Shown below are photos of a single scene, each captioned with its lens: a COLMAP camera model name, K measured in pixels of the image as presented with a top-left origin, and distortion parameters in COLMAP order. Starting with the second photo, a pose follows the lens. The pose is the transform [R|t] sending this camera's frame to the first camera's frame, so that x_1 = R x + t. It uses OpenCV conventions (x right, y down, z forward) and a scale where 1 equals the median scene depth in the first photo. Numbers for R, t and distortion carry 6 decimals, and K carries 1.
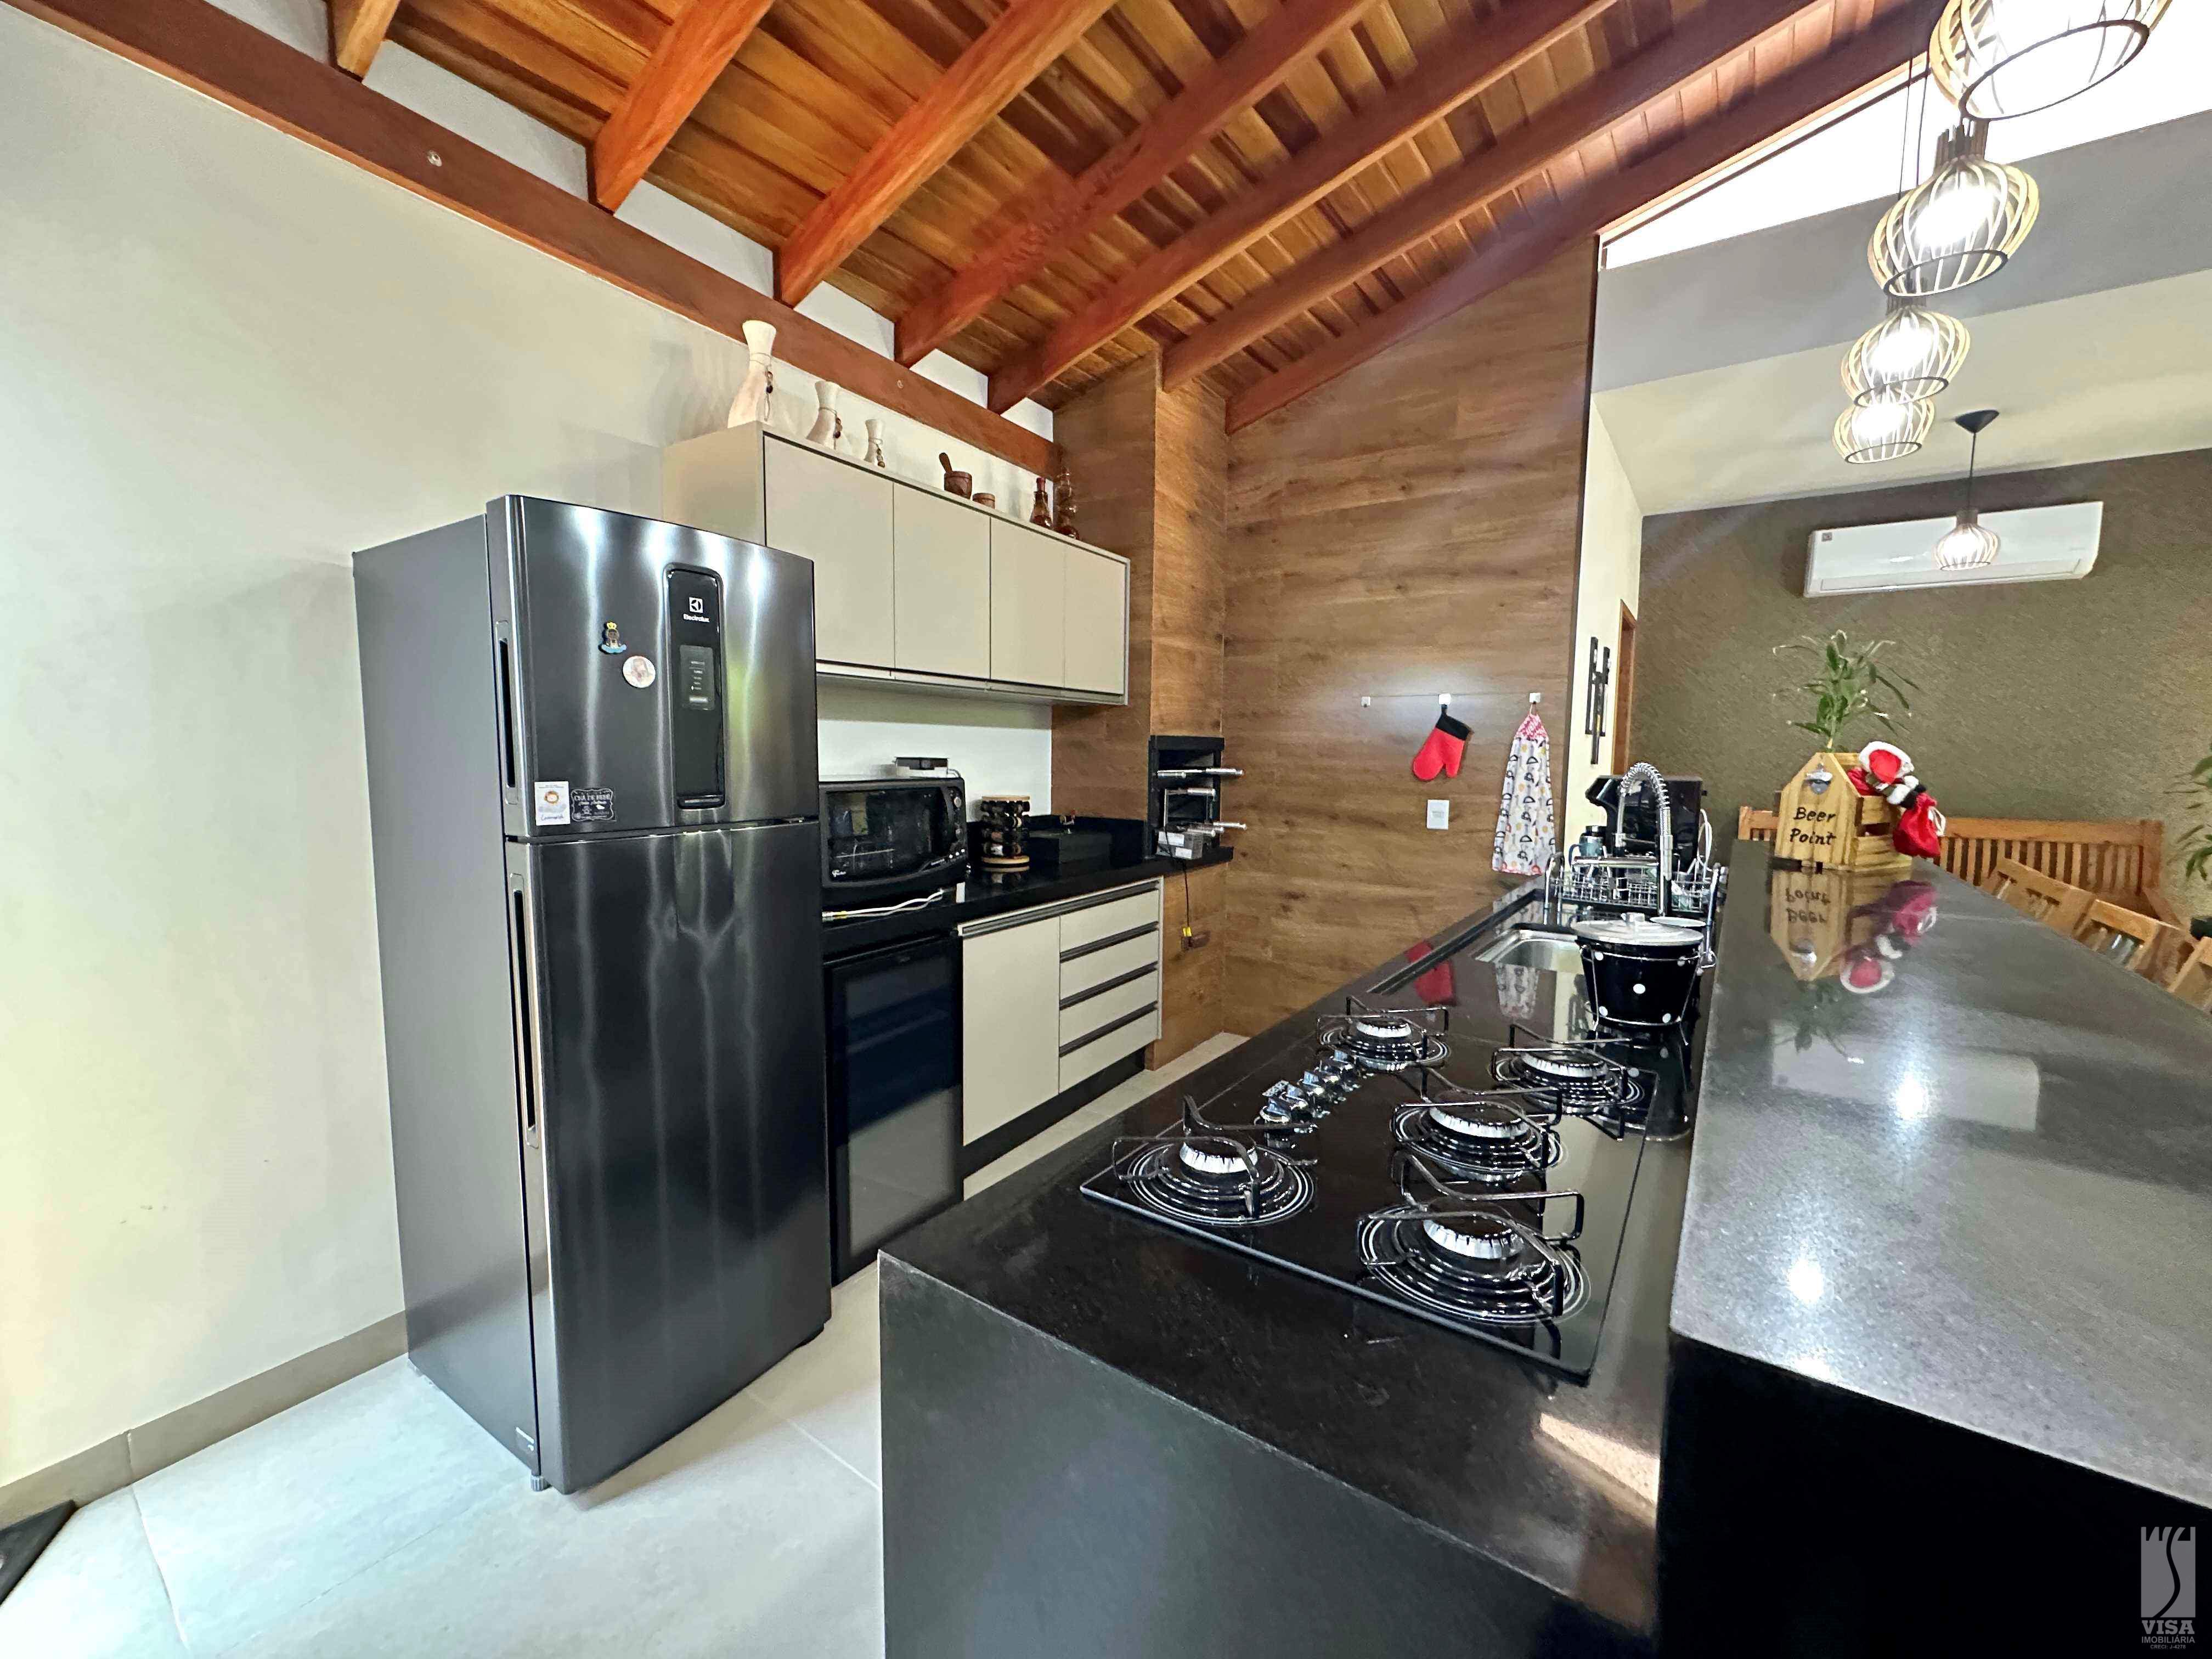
lens RADIAL K [[879.9, 0, 1104.8], [0, 879.9, 829.0], [0, 0, 1]] dist [-0.002685, -0.000255]
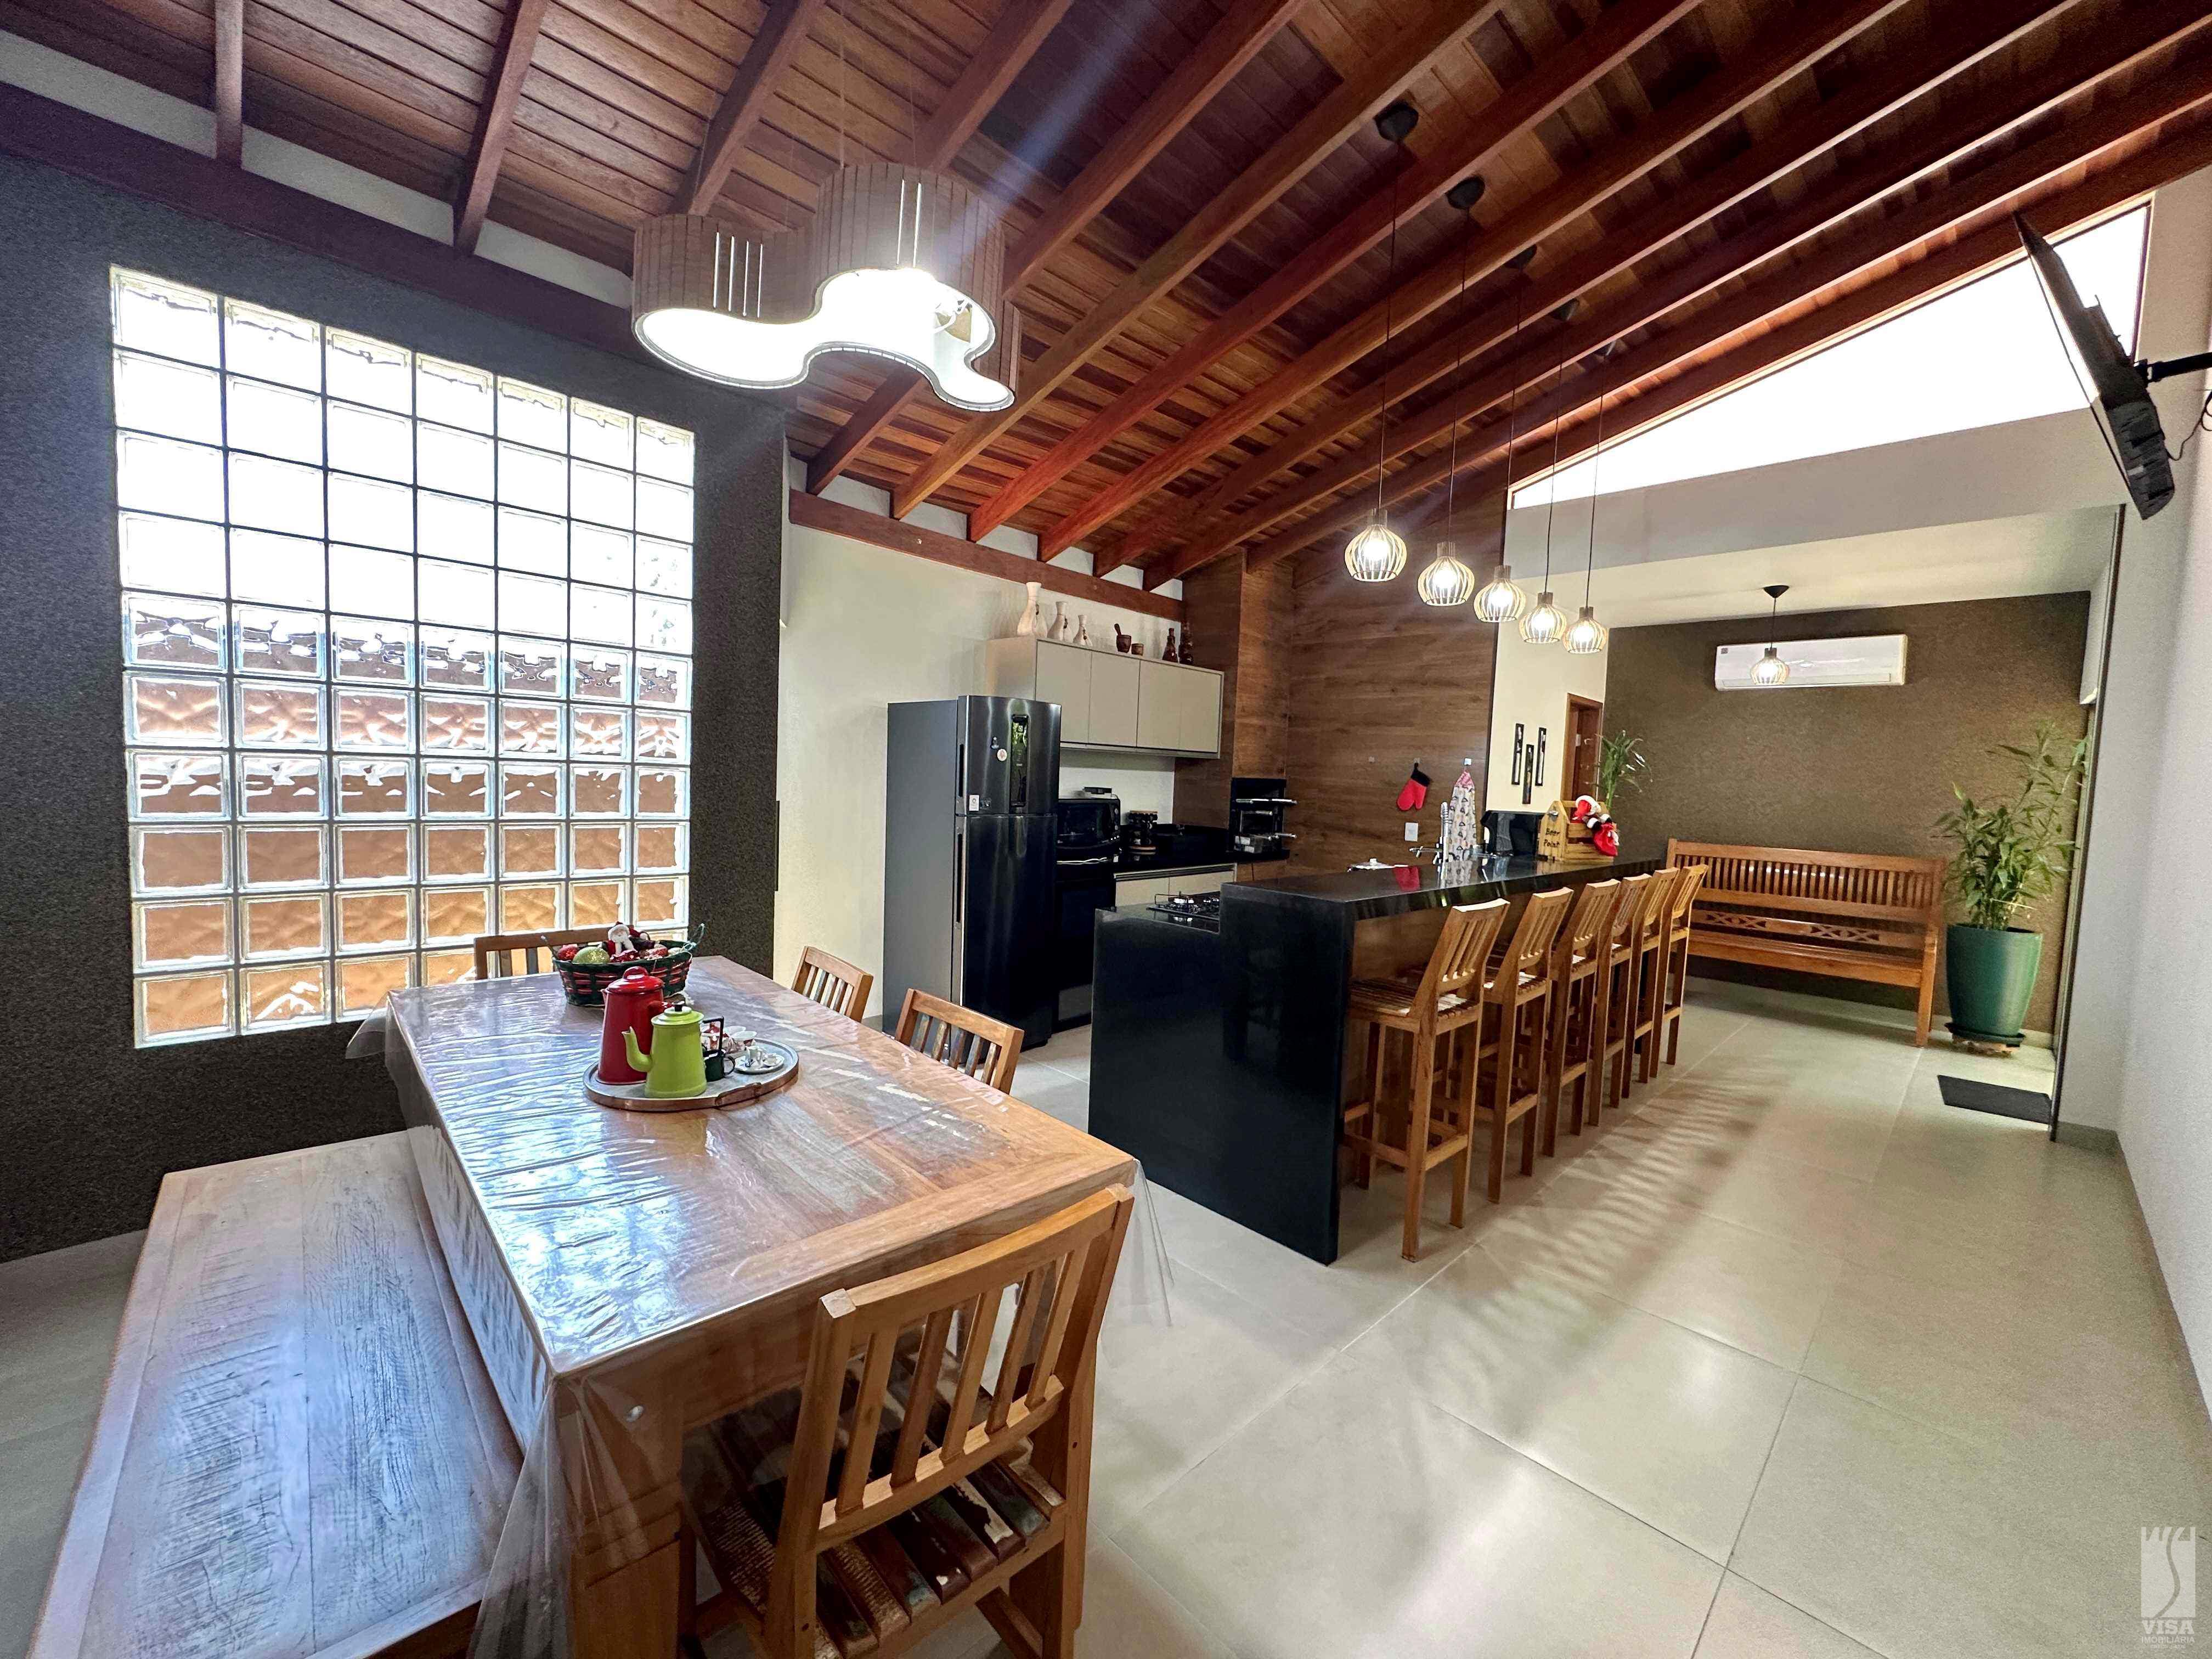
lens RADIAL K [[879.9, 0, 1104.6], [0, 879.9, 833.3], [0, 0, 1]] dist [-0.002685, -0.000255]
pose [[0.984006, 0.039505, -0.173700, 0.108670], [-0.043643, 0.998846, -0.020065, 0.042687], [0.172707, 0.027325, 0.984594, -0.680808]]
